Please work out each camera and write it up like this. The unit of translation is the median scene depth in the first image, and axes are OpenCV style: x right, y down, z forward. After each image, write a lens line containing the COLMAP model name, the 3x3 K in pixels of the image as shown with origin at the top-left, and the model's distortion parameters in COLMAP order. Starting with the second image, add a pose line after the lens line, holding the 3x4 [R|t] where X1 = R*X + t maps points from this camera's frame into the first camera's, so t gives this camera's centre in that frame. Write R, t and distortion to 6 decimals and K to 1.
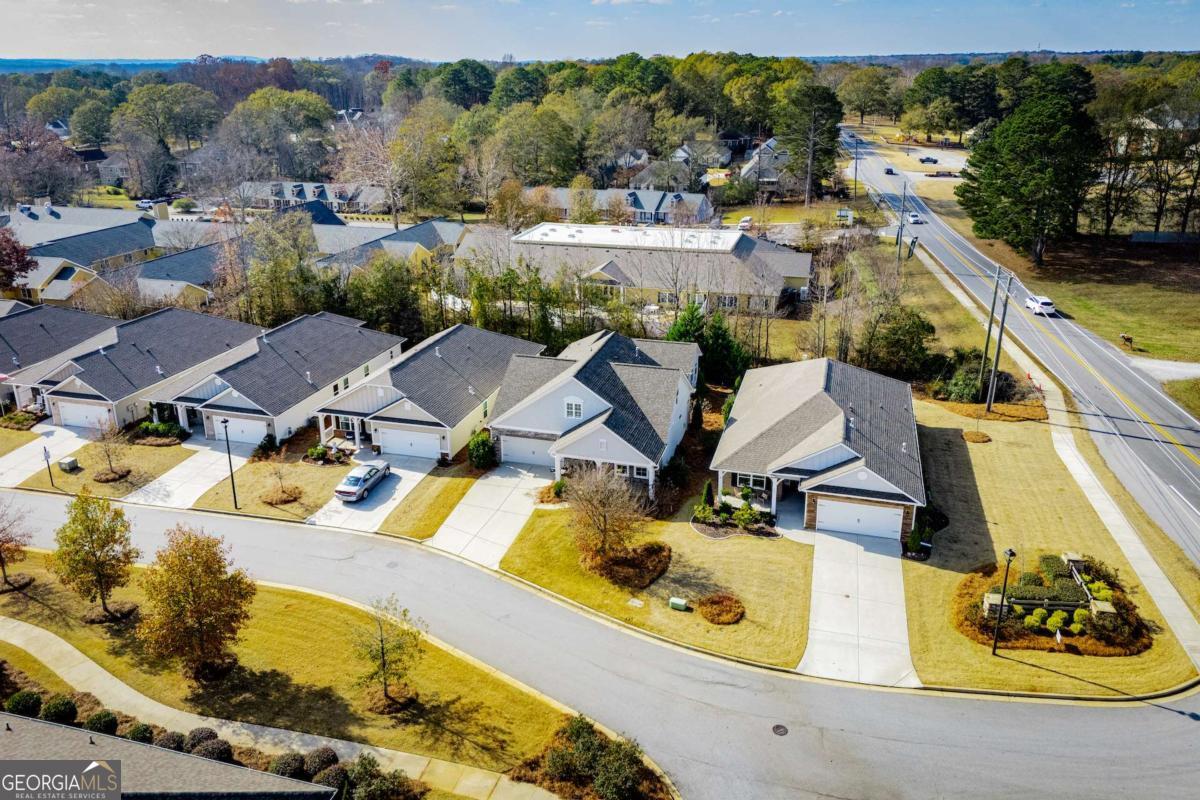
lens RADIAL K [[874.3, 0, 598.4], [0, 874.3, 395.7], [0, 0, 1]] dist [0.028542, -0.007654]
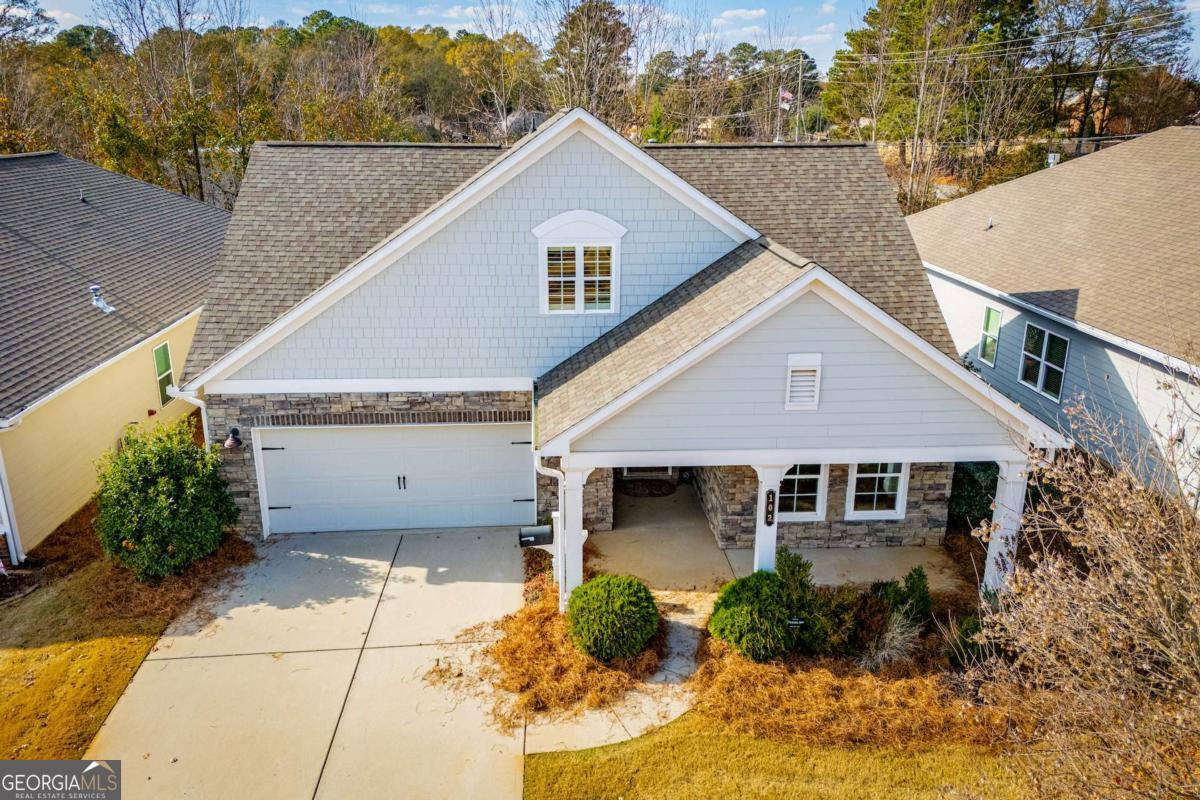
lens RADIAL K [[874.3, 0, 612.8], [0, 874.3, 403.1], [0, 0, 1]] dist [0.028542, -0.007654]
pose [[0.933824, -0.094971, 0.344895, -0.102988], [0.111023, 0.993450, -0.027042, 0.057027], [-0.340068, 0.063544, 0.938252, 0.754816]]
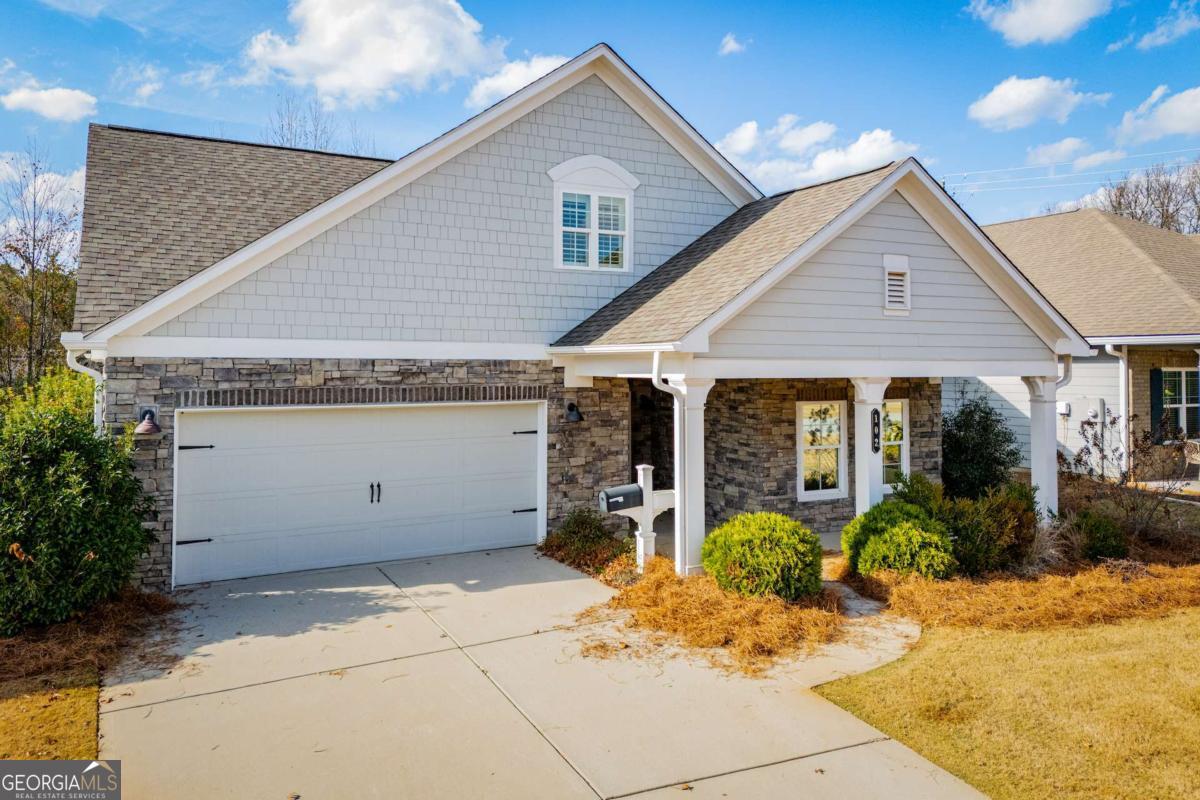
lens RADIAL K [[874.3, 0, 599.4], [0, 874.3, 364.1], [0, 0, 1]] dist [0.028542, -0.007654]
pose [[0.701618, 0.015048, 0.712394, -0.174877], [0.247230, 0.932529, -0.263188, 0.101532], [-0.668288, 0.360783, 0.650559, 0.849382]]
